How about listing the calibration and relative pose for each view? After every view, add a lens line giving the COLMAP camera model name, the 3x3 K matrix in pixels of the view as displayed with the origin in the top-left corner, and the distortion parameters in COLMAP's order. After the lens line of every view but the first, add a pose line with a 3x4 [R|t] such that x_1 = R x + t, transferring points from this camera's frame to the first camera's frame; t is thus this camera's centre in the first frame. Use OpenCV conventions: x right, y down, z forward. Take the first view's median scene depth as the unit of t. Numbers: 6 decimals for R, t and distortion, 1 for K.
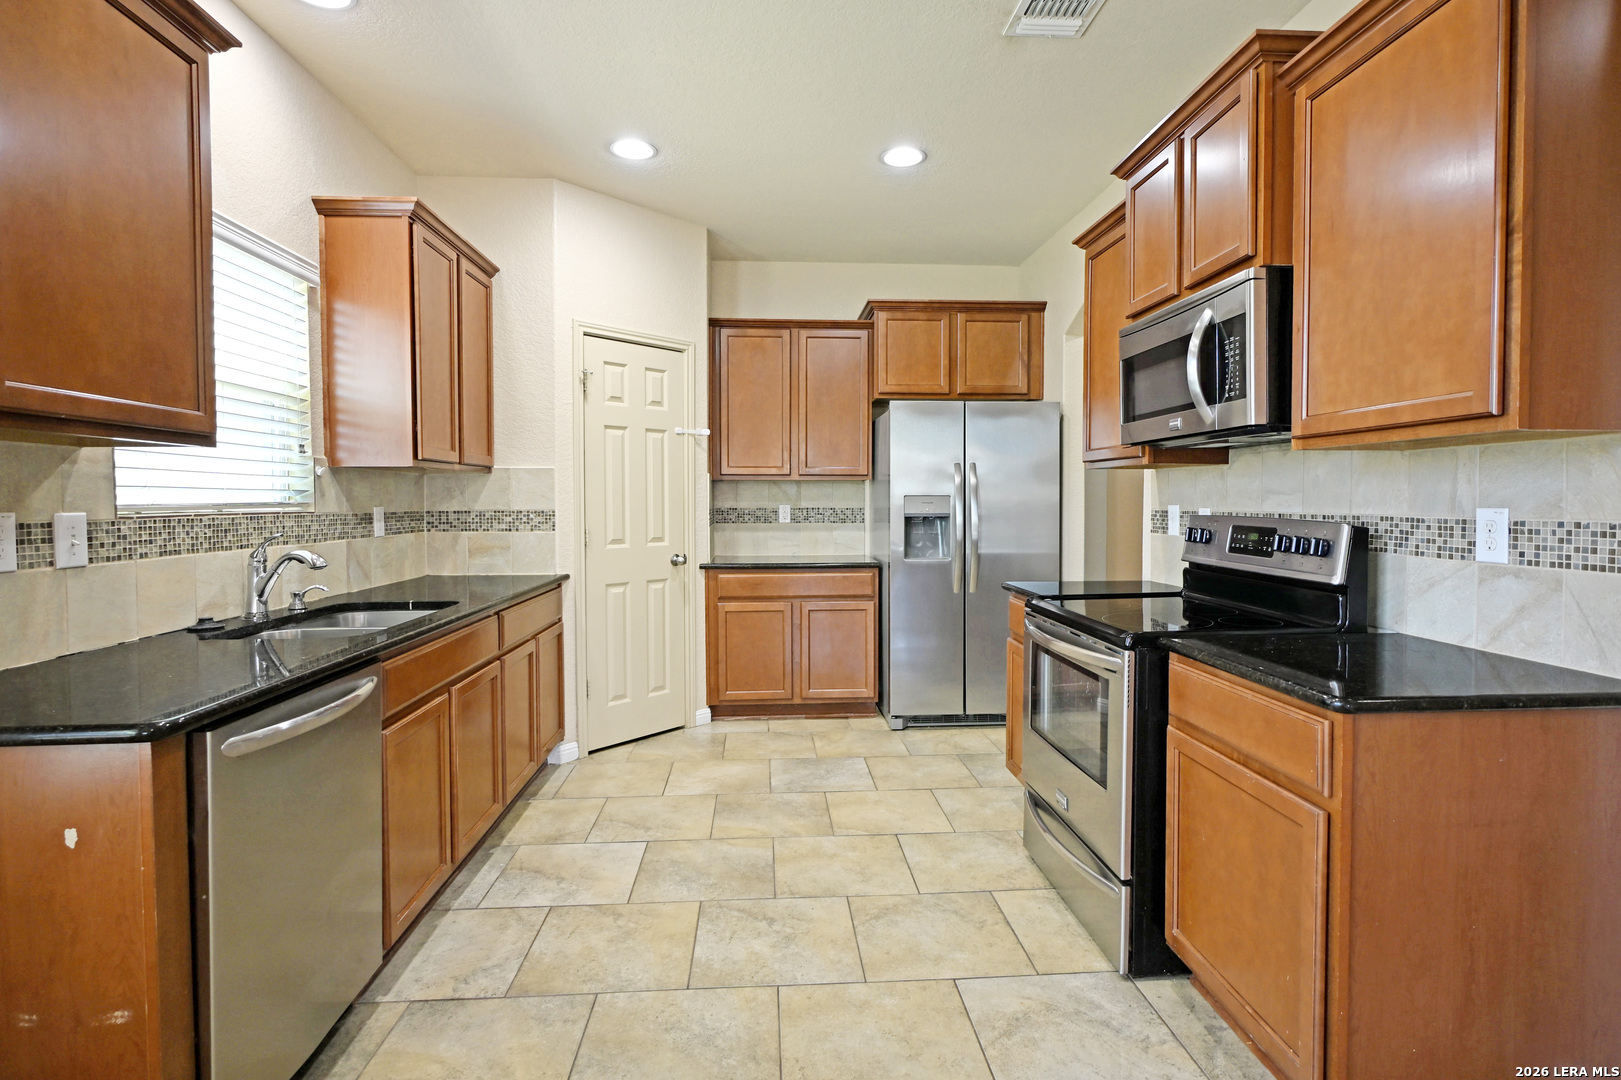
lens RADIAL K [[831.0, 0, 811.7], [0, 831.0, 529.2], [0, 0, 1]] dist [0.005733, 0.001076]
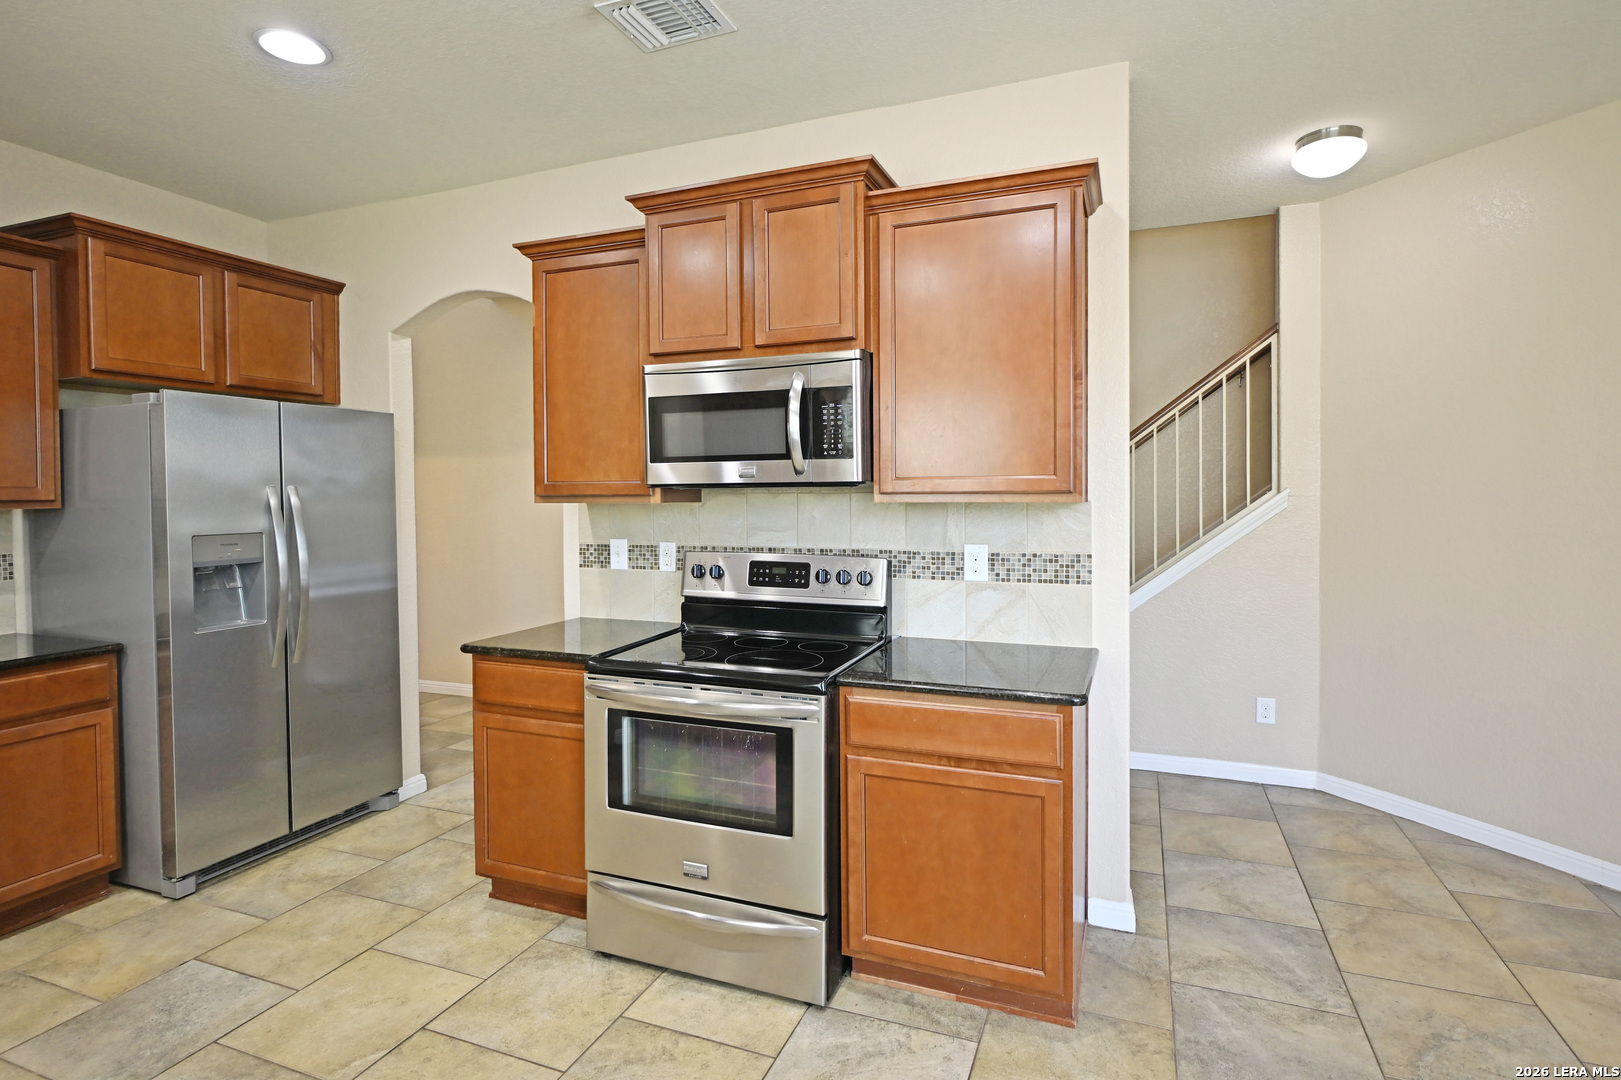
lens RADIAL K [[831.0, 0, 803.1], [0, 831.0, 510.9], [0, 0, 1]] dist [0.005733, 0.001076]
pose [[0.417009, -0.024319, 0.908577, -0.577530], [0.037844, 0.999240, 0.009376, -0.097066], [-0.908114, 0.030474, 0.417612, 0.576156]]
